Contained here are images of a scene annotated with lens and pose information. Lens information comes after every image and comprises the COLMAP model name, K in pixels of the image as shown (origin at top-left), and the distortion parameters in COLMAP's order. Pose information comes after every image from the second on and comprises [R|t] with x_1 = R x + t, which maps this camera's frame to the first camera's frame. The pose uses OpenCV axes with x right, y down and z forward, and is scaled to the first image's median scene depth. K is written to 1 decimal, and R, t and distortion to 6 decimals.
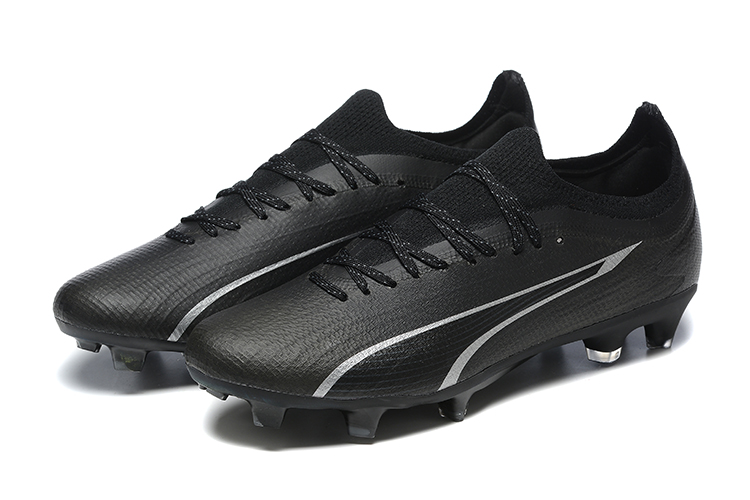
lens RADIAL K [[1967.1, 0, 373.7], [0, 1967.1, 252.1], [0, 0, 1]] dist [0.017252, 0.000000]
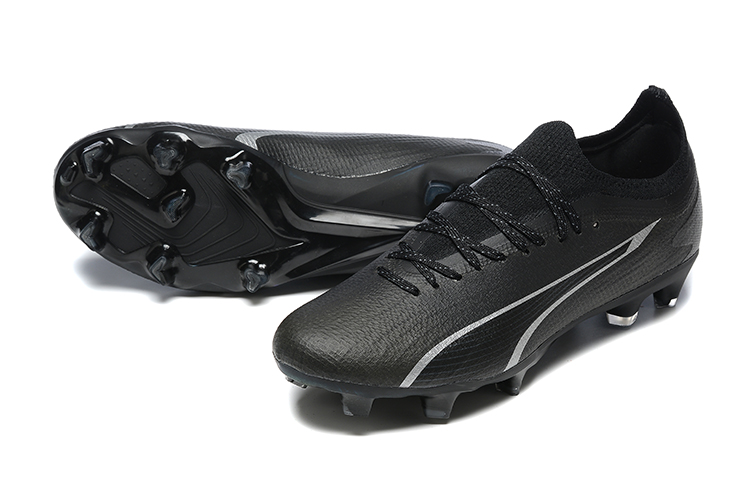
lens RADIAL K [[1967.1, 0, 376.2], [0, 1967.1, 247.9], [0, 0, 1]] dist [0.017252, 0.000000]
pose [[0.992101, -0.043575, 0.117631, -0.161050], [0.034033, 0.996055, 0.081947, -0.089653], [-0.120738, -0.077297, 0.989670, -0.075240]]
